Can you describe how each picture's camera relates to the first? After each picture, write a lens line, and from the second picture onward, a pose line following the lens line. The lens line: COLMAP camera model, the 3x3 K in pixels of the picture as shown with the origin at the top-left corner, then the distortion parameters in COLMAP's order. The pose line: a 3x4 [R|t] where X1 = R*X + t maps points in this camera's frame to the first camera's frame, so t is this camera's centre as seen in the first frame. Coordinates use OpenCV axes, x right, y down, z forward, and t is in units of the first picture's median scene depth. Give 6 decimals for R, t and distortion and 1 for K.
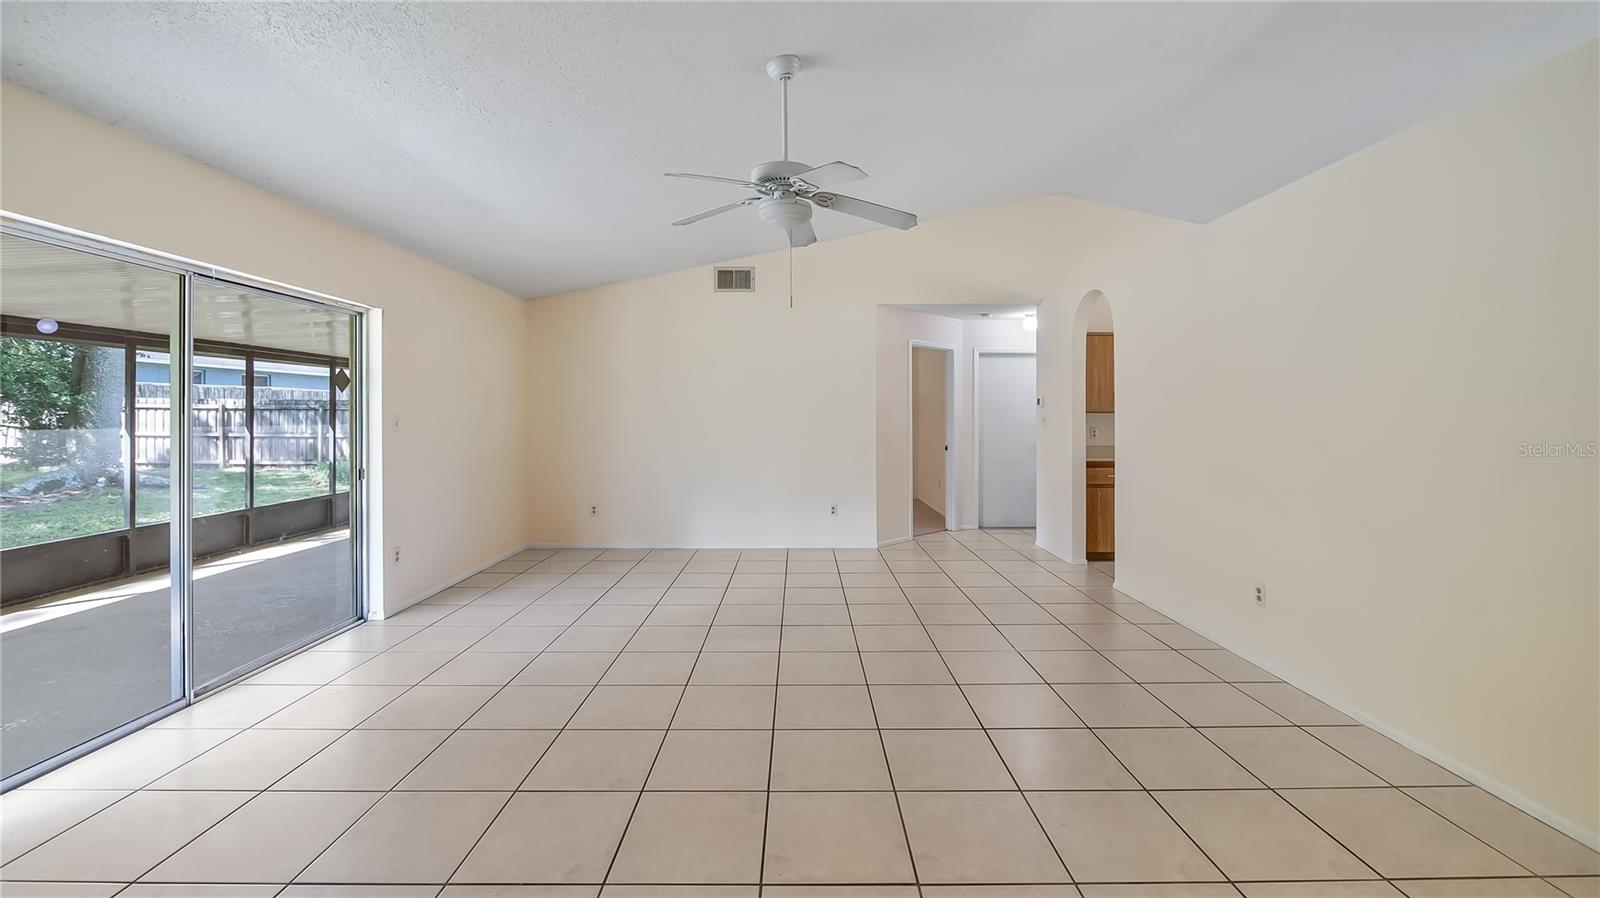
lens RADIAL K [[647.3, 0, 799.6], [0, 647.3, 410.9], [0, 0, 1]] dist [-0.000242, -0.000339]
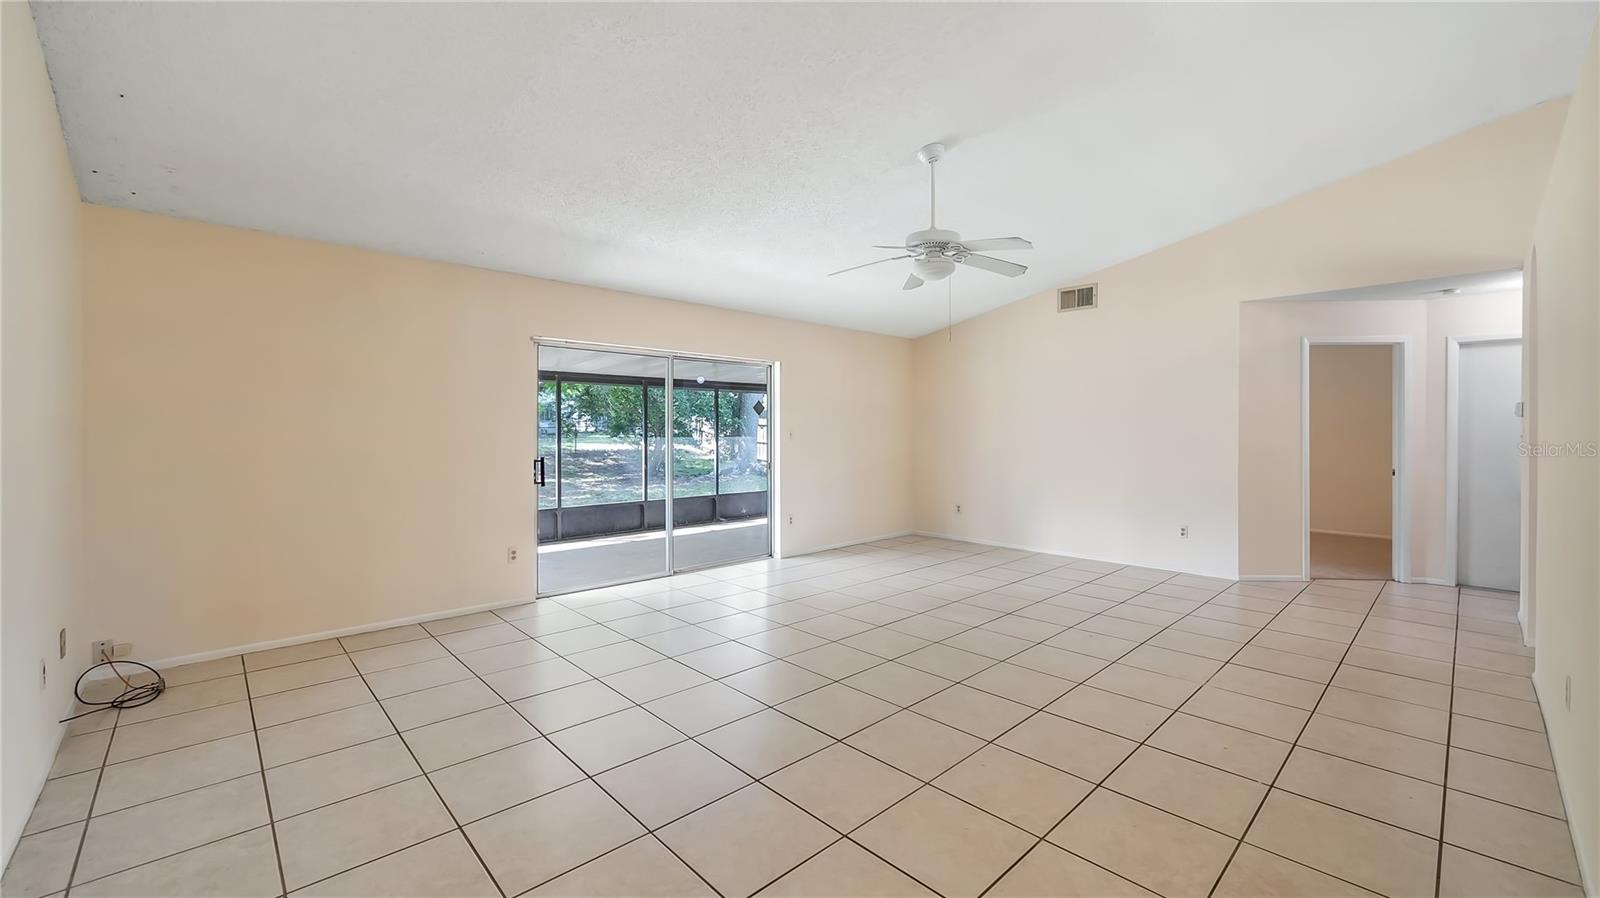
lens RADIAL K [[627.1, 0, 800.0], [0, 627.1, 449.0], [0, 0, 1]] dist [-0.000162, 0.000111]
pose [[0.693944, 0.020288, -0.719743, 0.321448], [0.006079, 0.999402, 0.034032, 0.000171], [0.720003, -0.027991, 0.693406, -0.018928]]
